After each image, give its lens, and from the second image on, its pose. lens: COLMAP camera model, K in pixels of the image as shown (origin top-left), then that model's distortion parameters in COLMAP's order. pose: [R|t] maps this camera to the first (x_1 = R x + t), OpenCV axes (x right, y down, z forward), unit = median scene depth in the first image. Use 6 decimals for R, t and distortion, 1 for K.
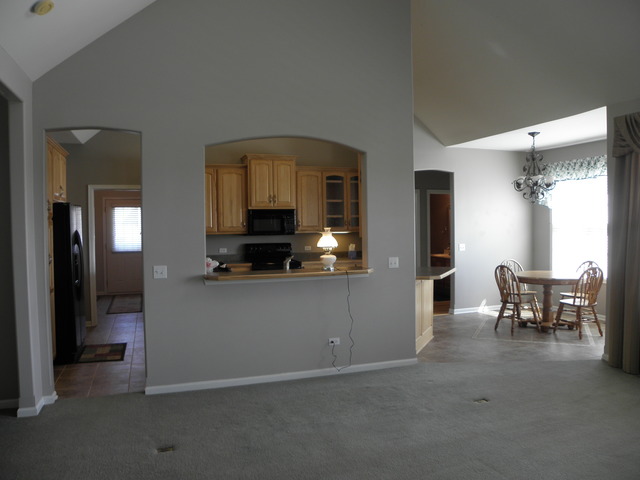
lens RADIAL K [[490.0, 0, 320.0], [0, 490.0, 240.0], [0, 0, 1]] dist [-0.143139, 0.093749]
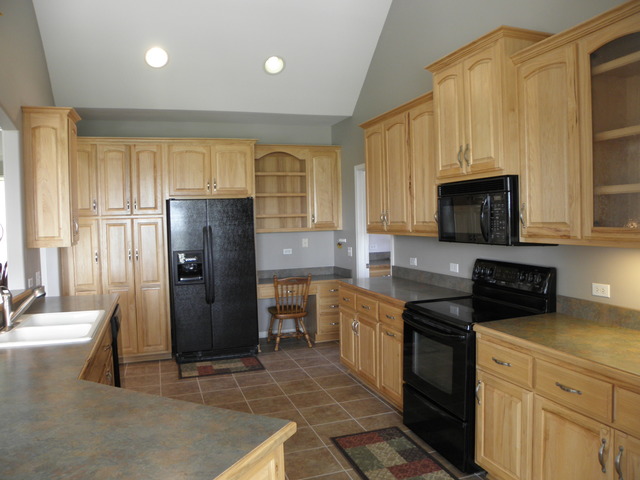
lens RADIAL K [[490.0, 0, 320.0], [0, 490.0, 240.0], [0, 0, 1]] dist [-0.143139, 0.093749]
pose [[-0.029150, 0.052851, -0.998177, 0.307880], [-0.005994, 0.998574, 0.053047, -0.033381], [0.999557, 0.007529, -0.028792, 0.874195]]
